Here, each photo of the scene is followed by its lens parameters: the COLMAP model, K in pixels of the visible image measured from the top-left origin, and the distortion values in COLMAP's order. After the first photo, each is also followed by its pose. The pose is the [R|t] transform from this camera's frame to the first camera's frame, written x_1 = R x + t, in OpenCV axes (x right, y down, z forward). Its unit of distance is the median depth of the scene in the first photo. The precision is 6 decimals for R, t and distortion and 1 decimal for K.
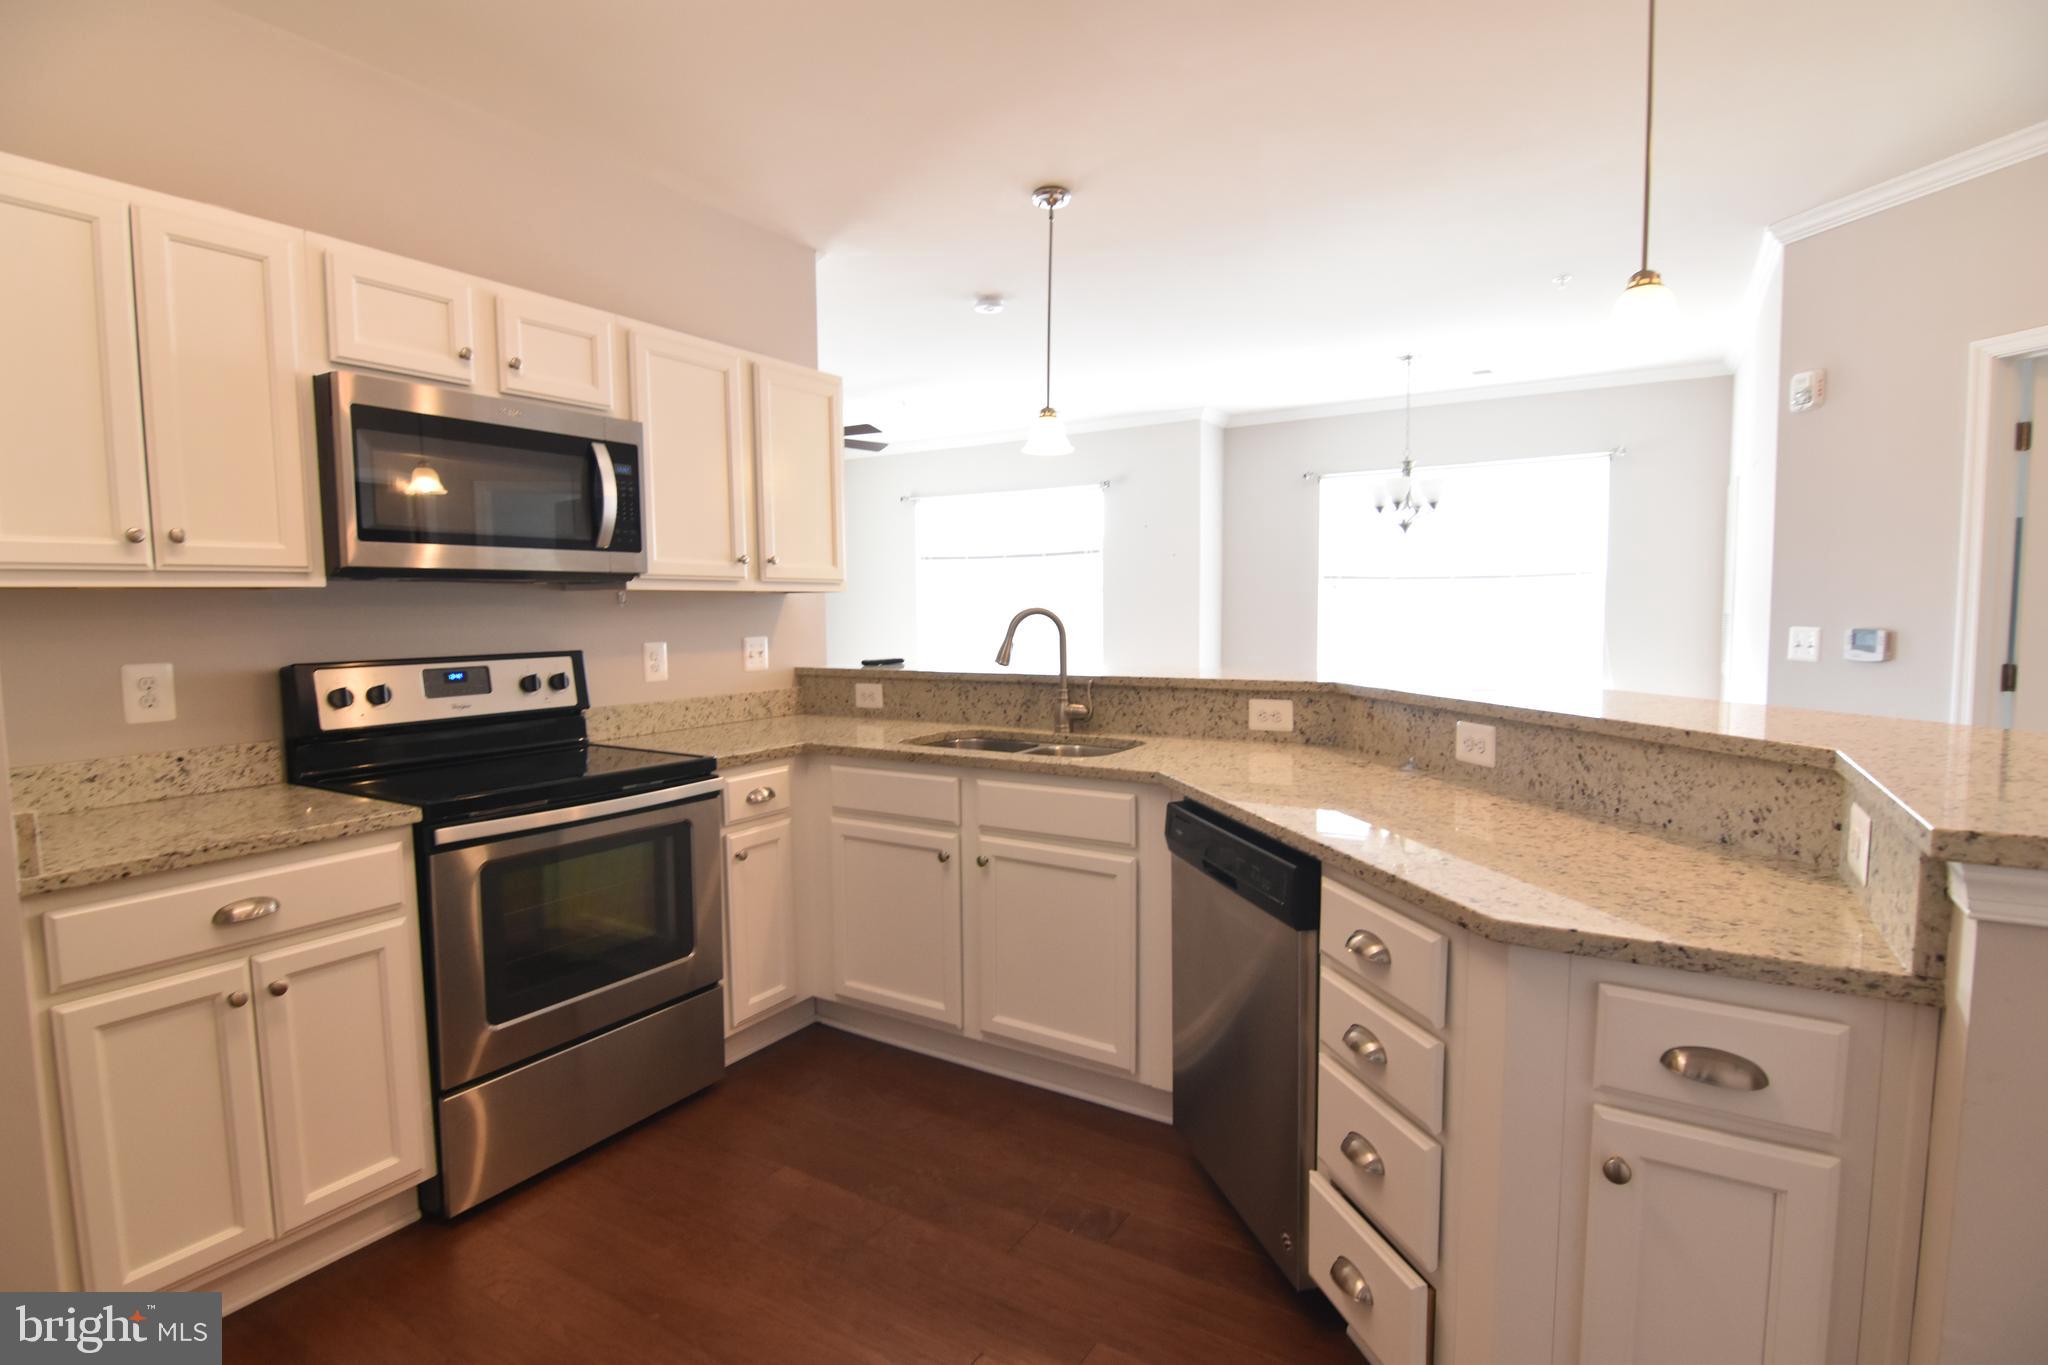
lens RADIAL K [[990.2, 0, 1035.5], [0, 990.2, 681.2], [0, 0, 1]] dist [-0.005493, -0.010425]
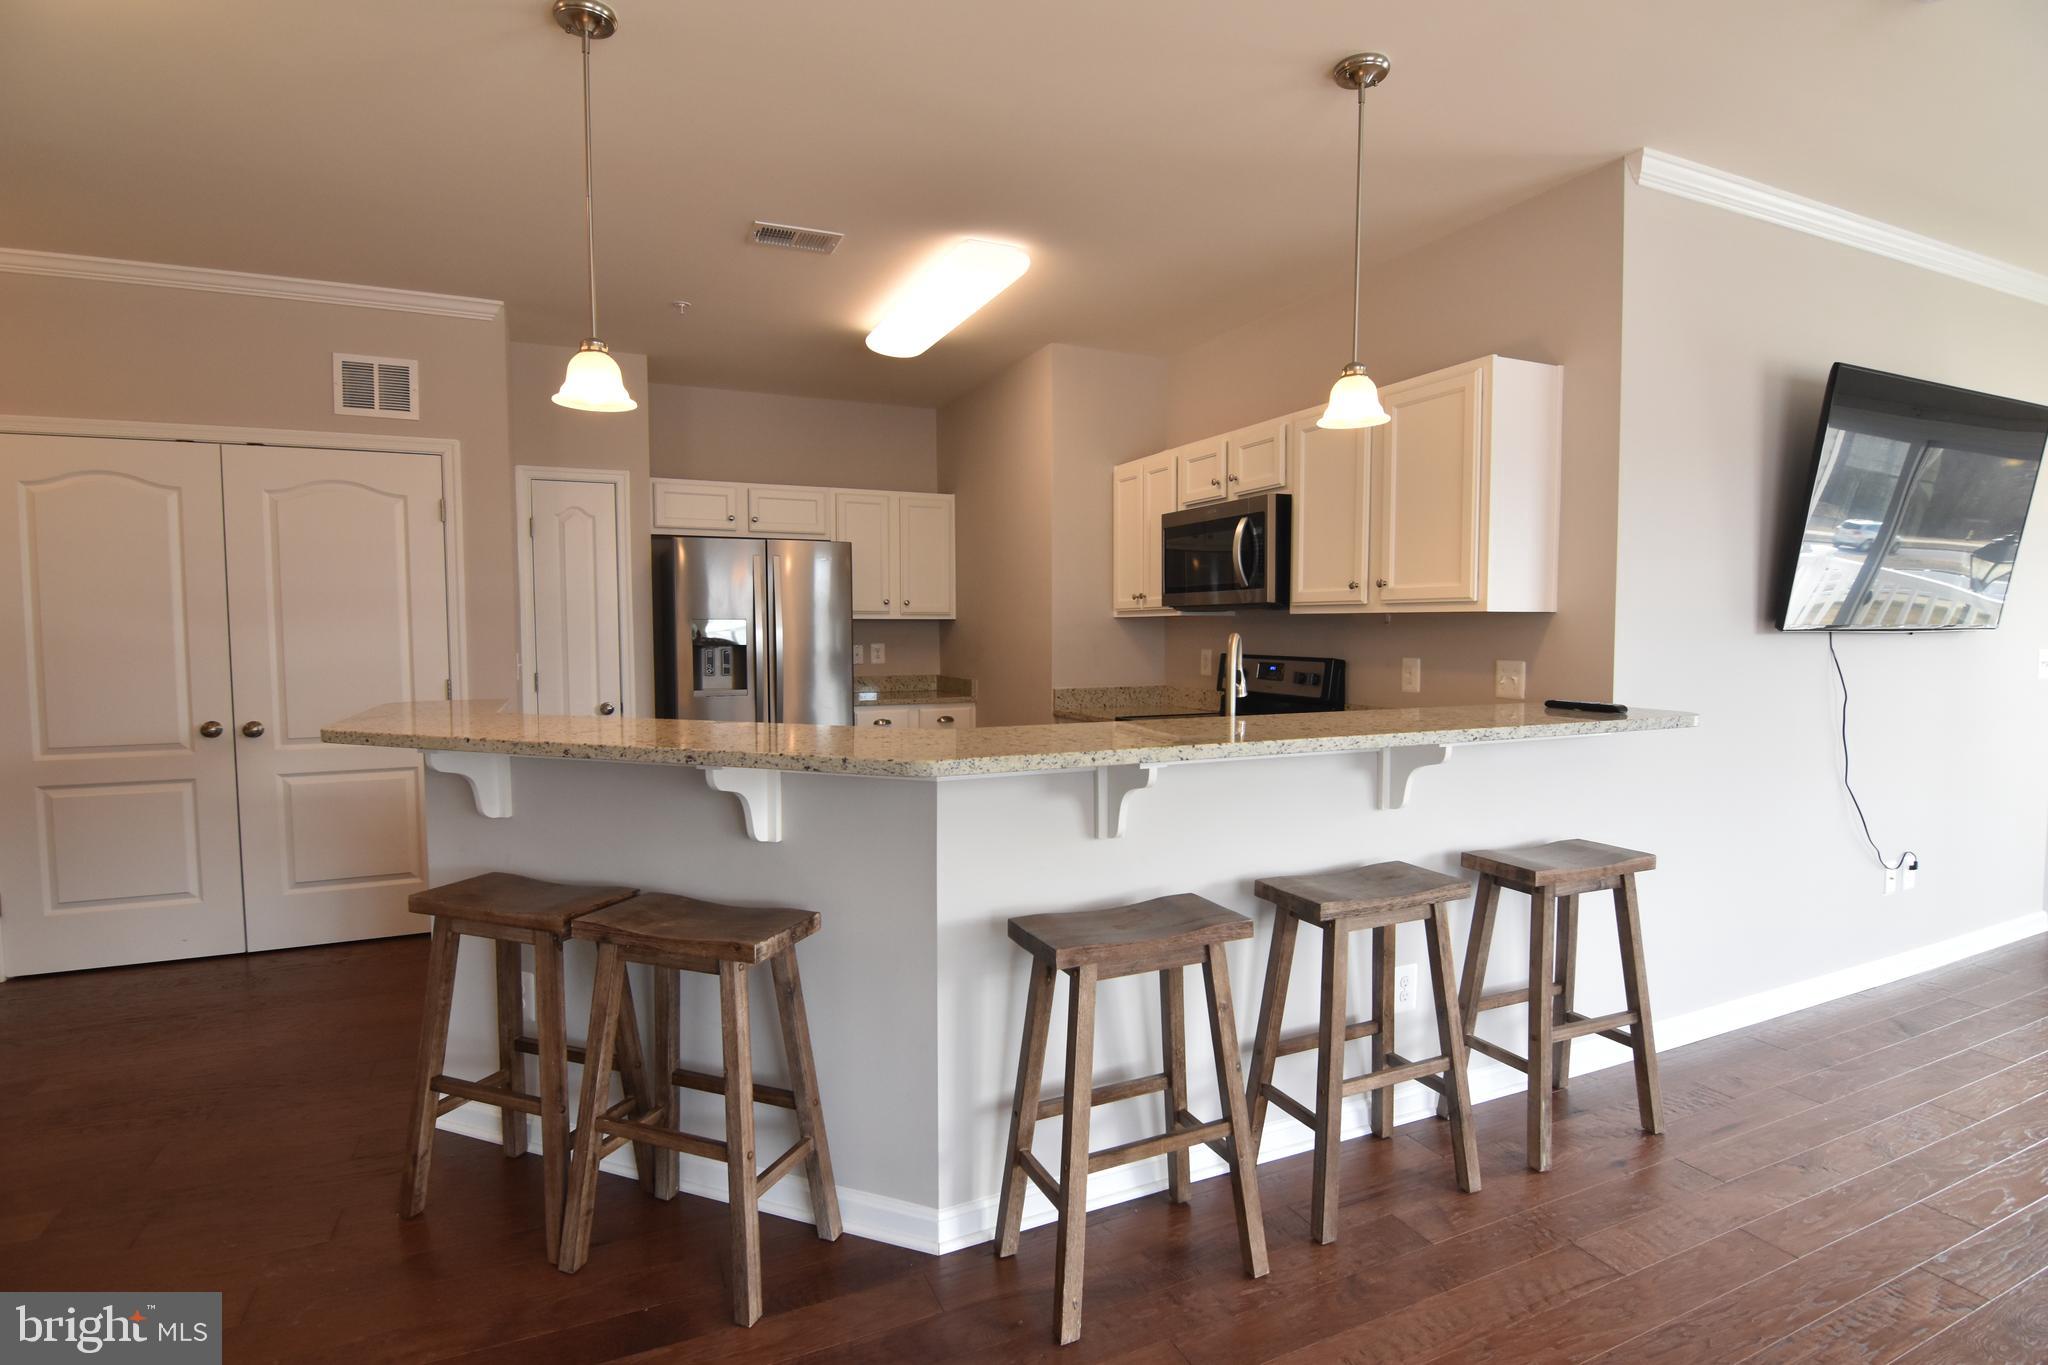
lens RADIAL K [[990.2, 0, 1035.5], [0, 990.2, 681.2], [0, 0, 1]] dist [-0.005493, -0.010425]
pose [[-0.557502, 0.061655, -0.827883, 1.040333], [-0.053717, 0.992469, 0.110085, -0.151288], [0.828436, 0.105845, -0.549992, 1.680163]]
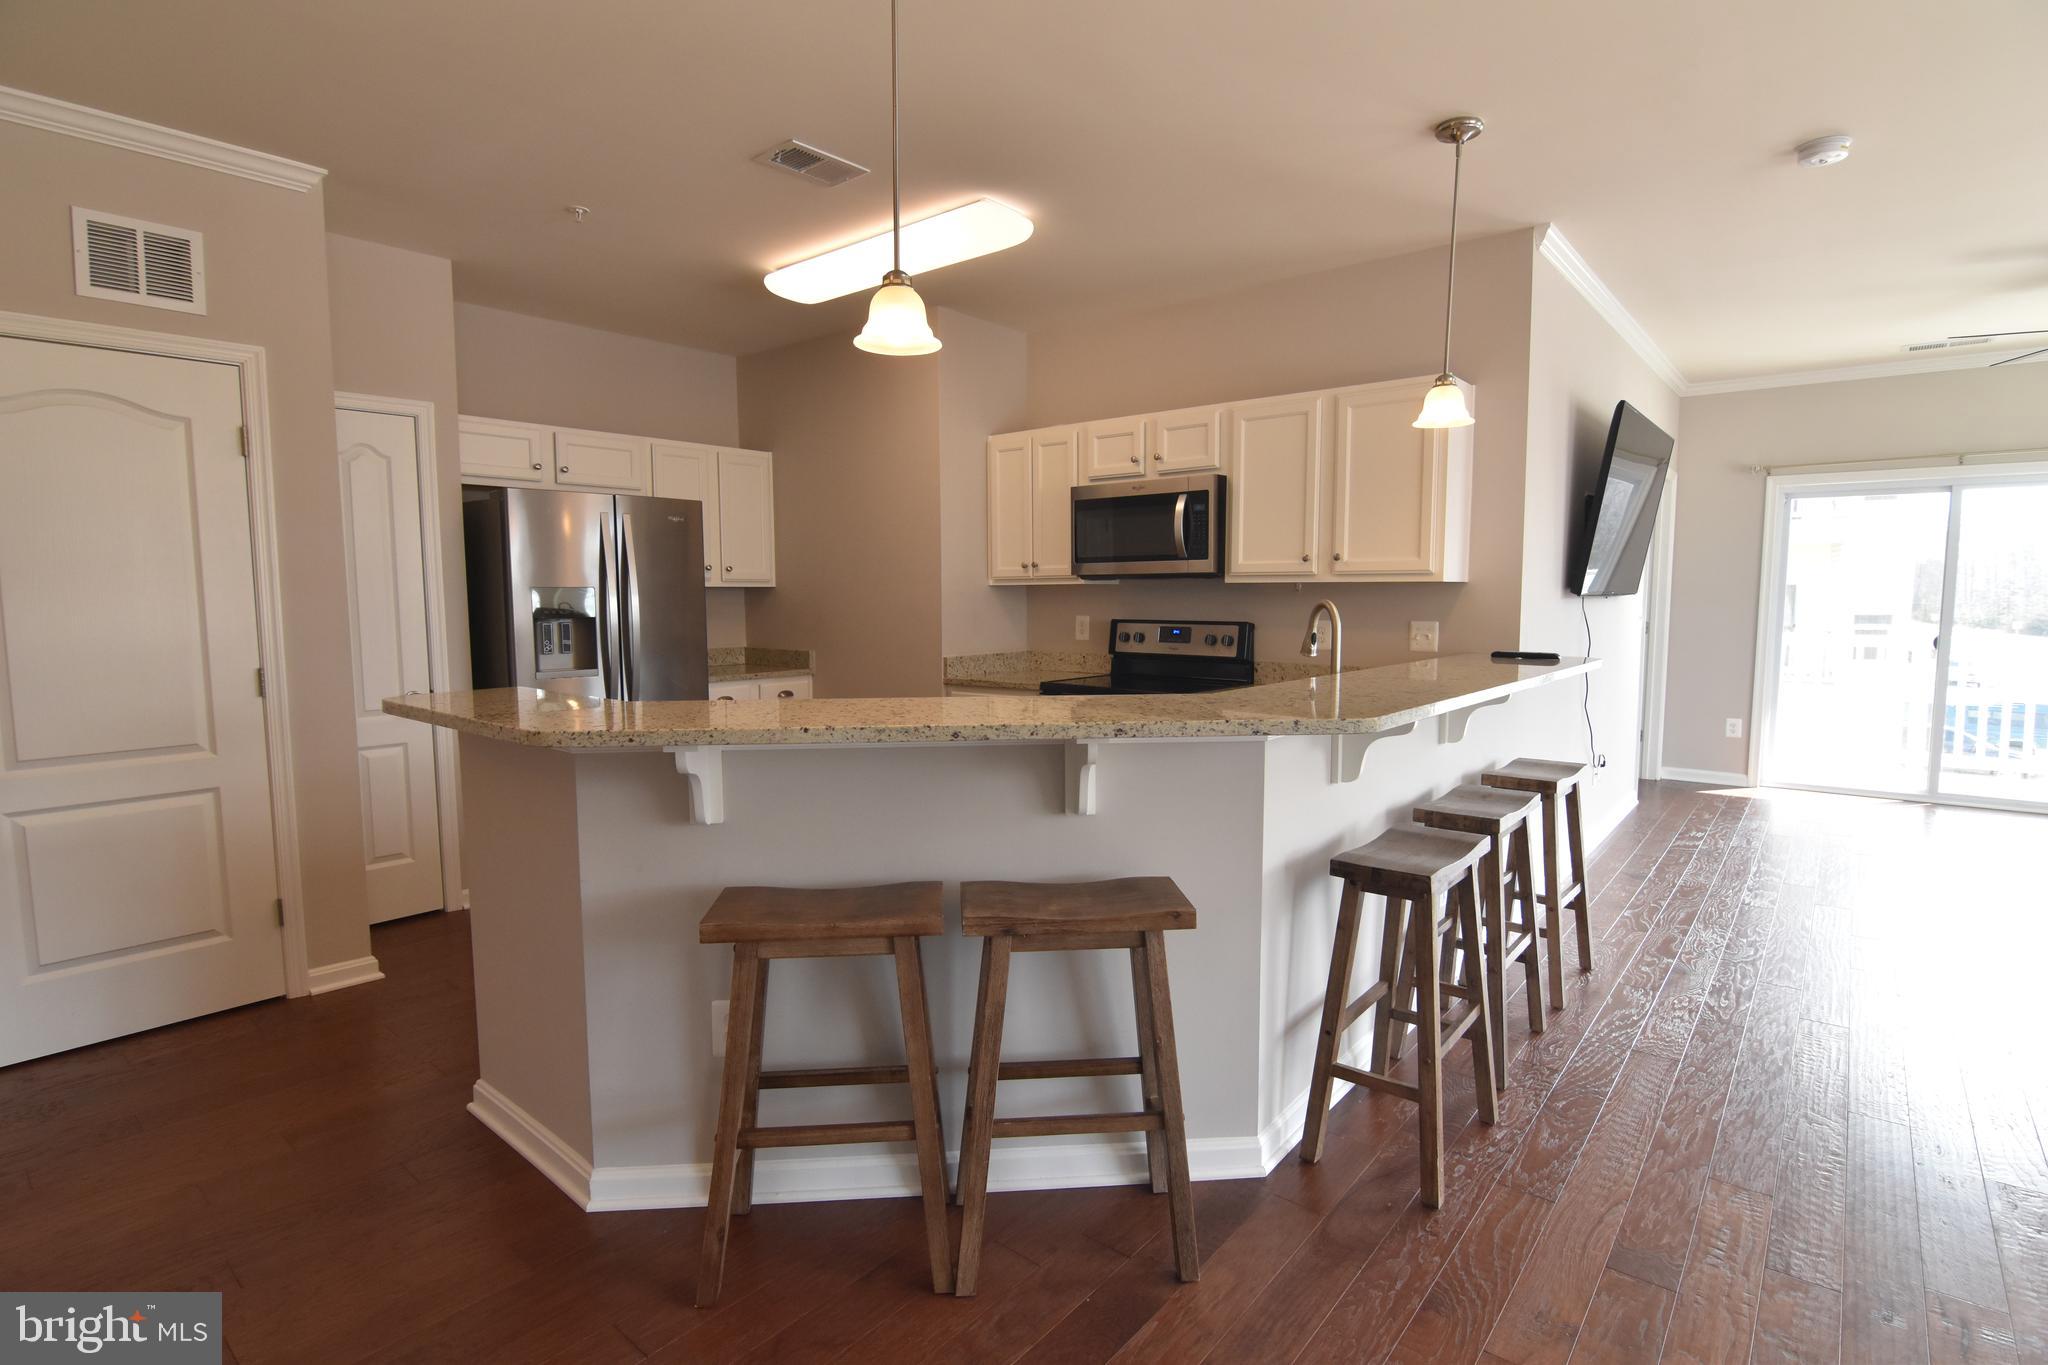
lens RADIAL K [[990.2, 0, 1035.5], [0, 990.2, 681.2], [0, 0, 1]] dist [-0.005493, -0.010425]
pose [[-0.143470, 0.104235, -0.984150, 1.306118], [-0.069666, 0.990907, 0.115106, -0.112025], [0.987200, 0.085077, -0.134904, 1.066001]]
